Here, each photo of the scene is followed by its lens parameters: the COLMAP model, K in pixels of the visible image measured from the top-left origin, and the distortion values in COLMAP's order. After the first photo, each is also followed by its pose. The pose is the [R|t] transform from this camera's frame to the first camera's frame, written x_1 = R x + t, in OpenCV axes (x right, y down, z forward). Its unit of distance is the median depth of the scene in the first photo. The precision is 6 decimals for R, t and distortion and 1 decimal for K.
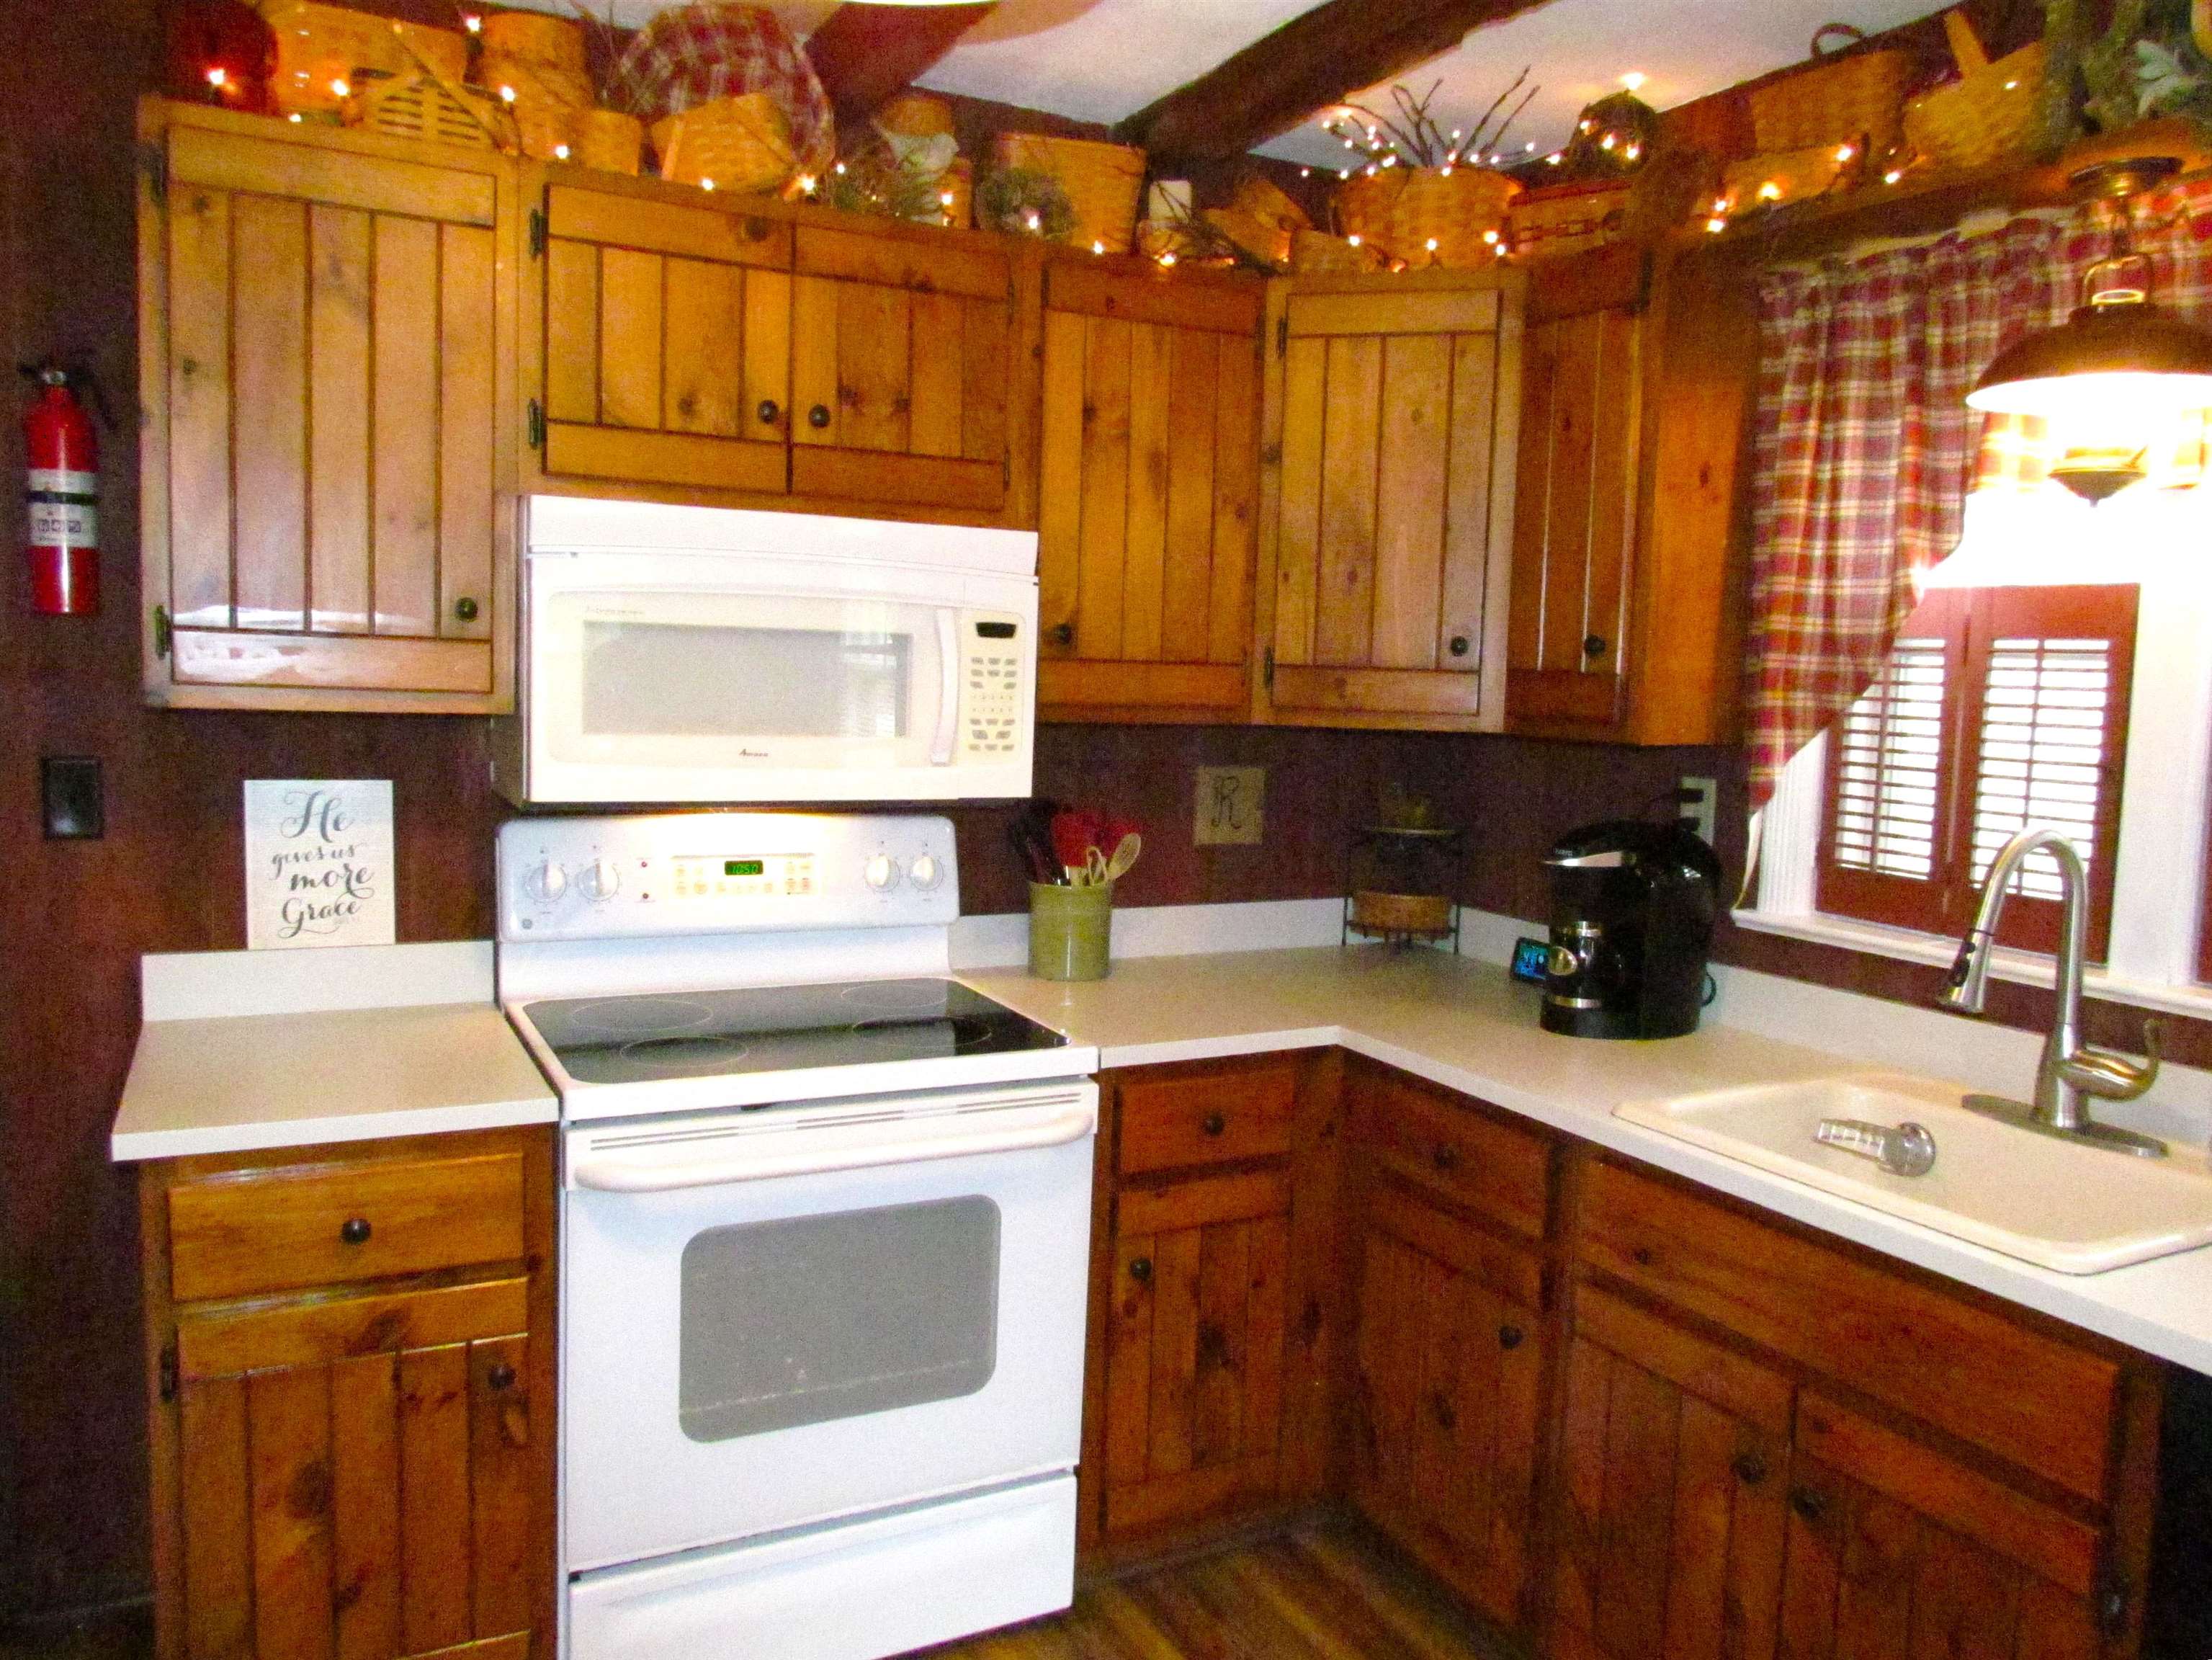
lens RADIAL K [[1665.4, 0, 1114.1], [0, 1665.4, 831.7], [0, 0, 1]] dist [0.012344, -0.011762]
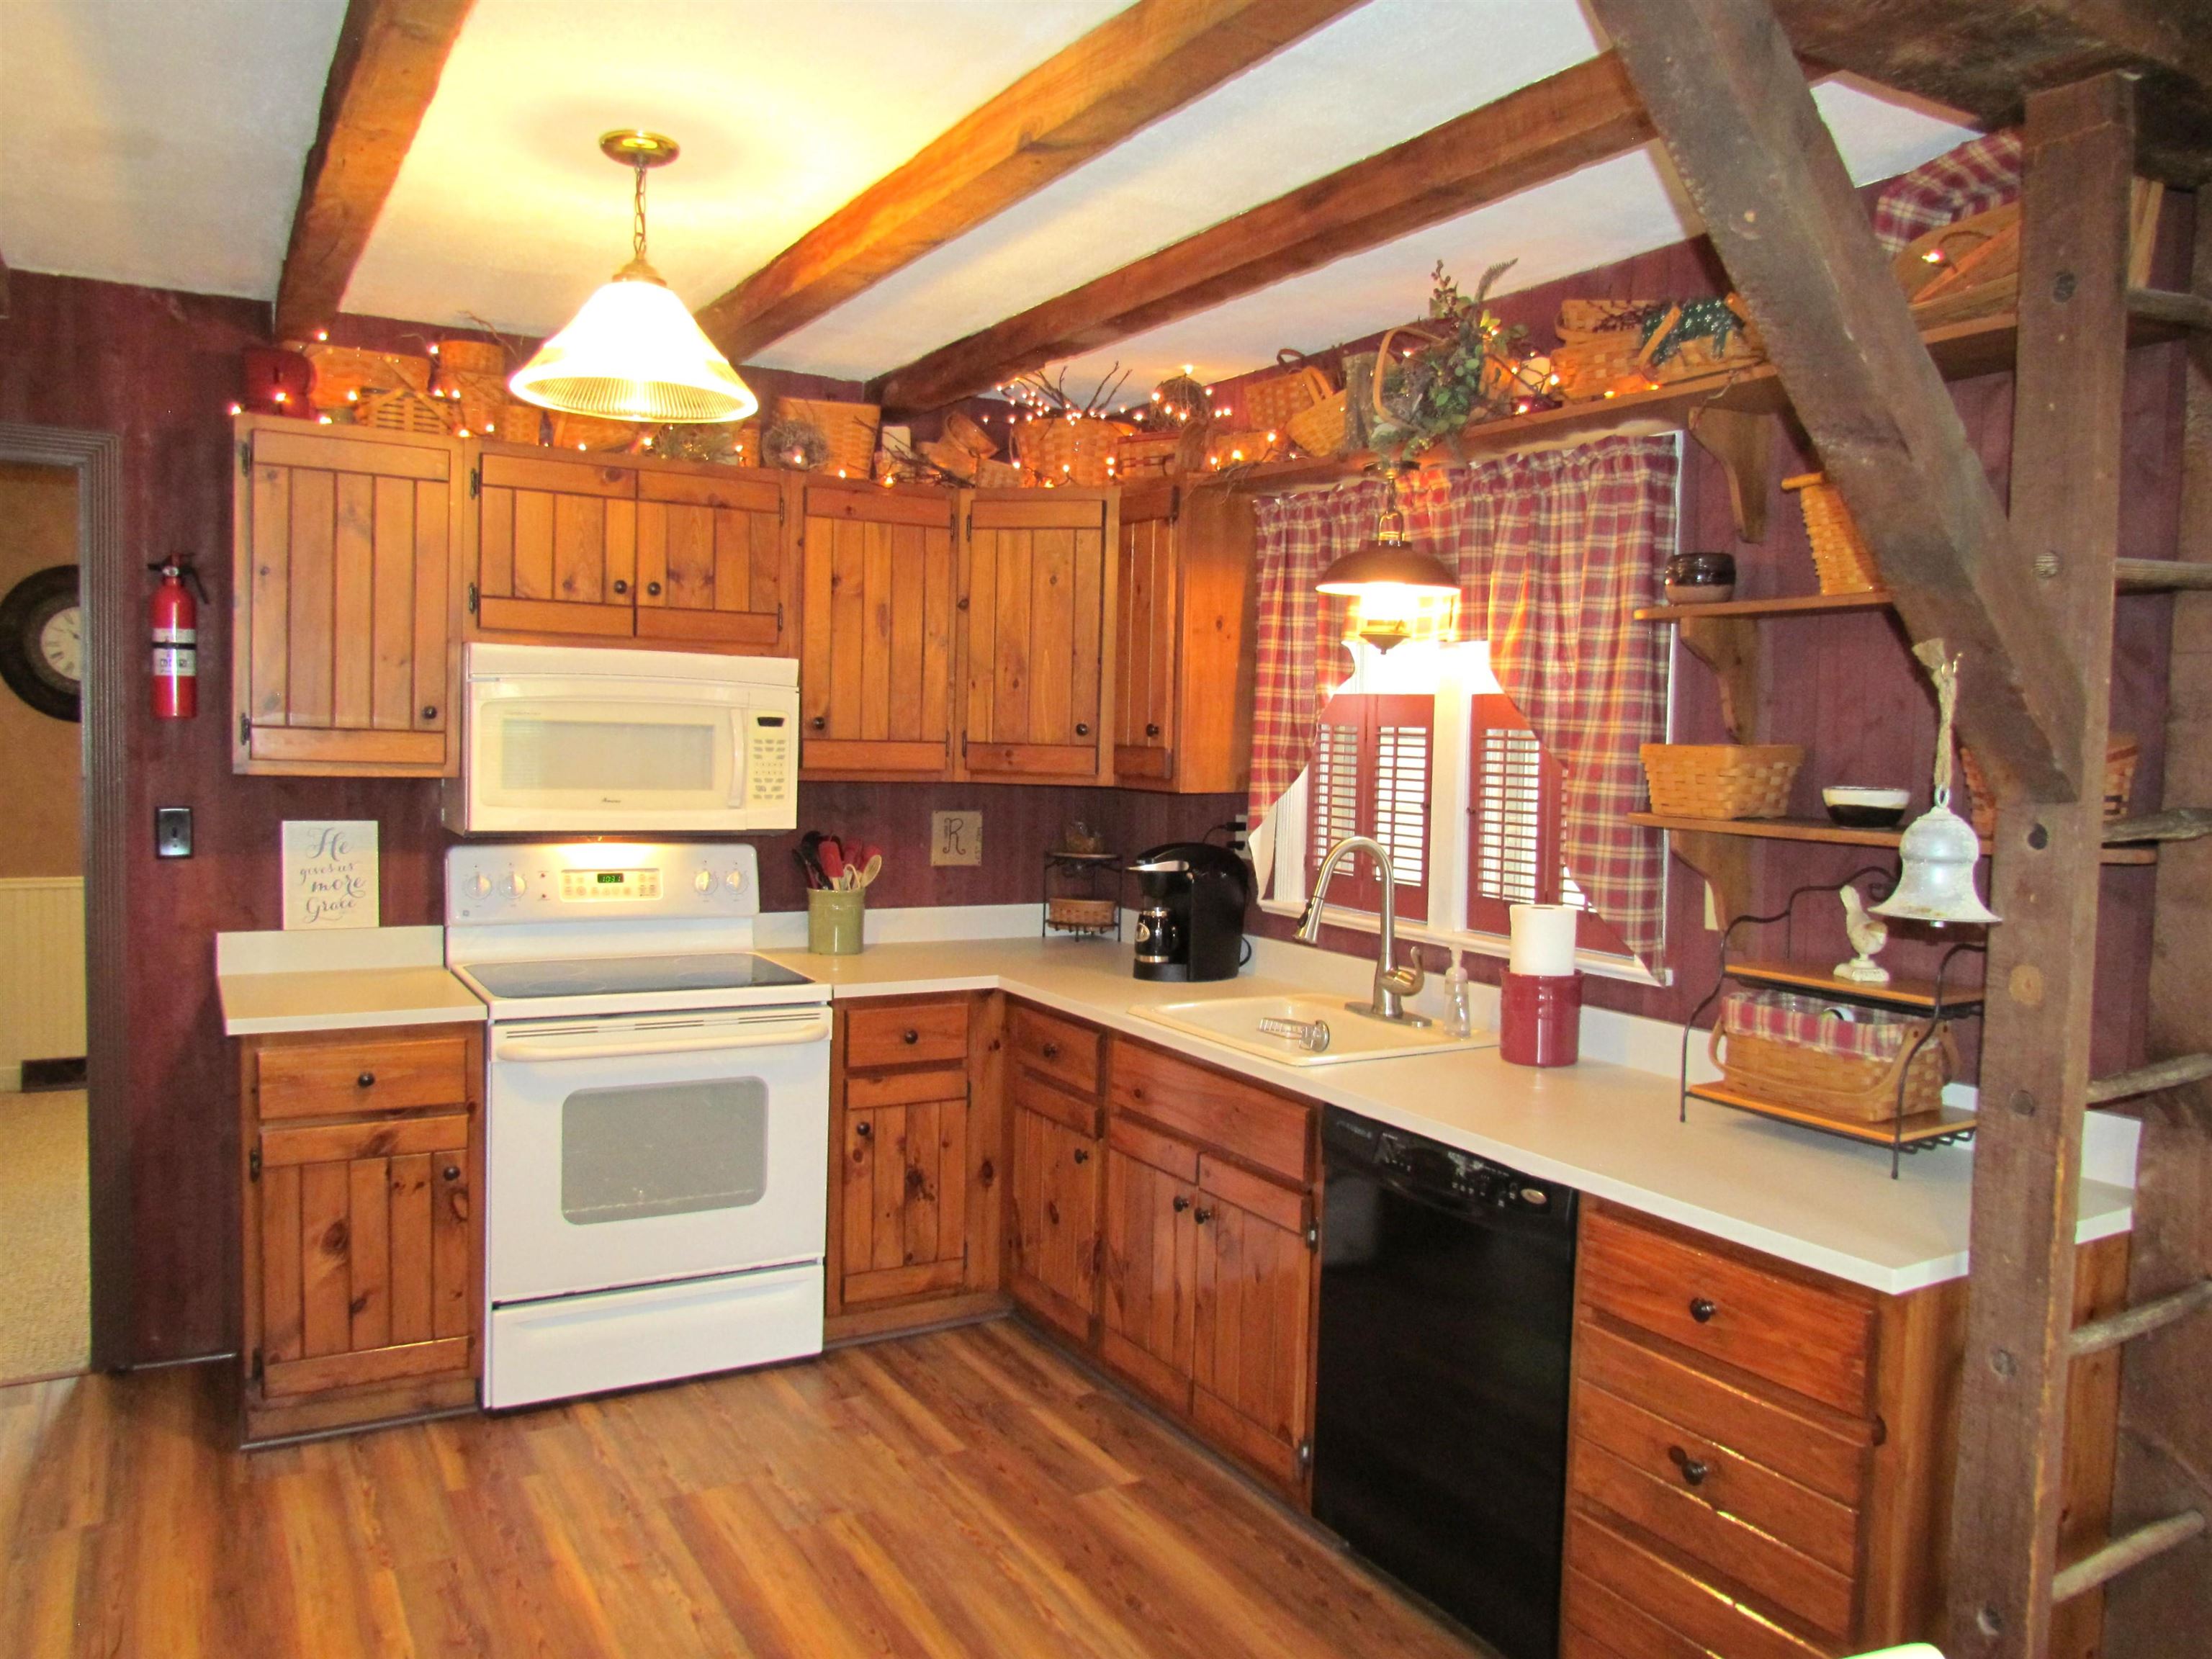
lens RADIAL K [[1665.2, 0, 1110.5], [0, 1665.2, 842.1], [0, 0, 1]] dist [0.012344, -0.011762]
pose [[0.999148, -0.007400, 0.040598, 0.191249], [0.008647, 0.999494, -0.030623, 0.044097], [-0.040351, 0.030948, 0.998706, -0.595551]]
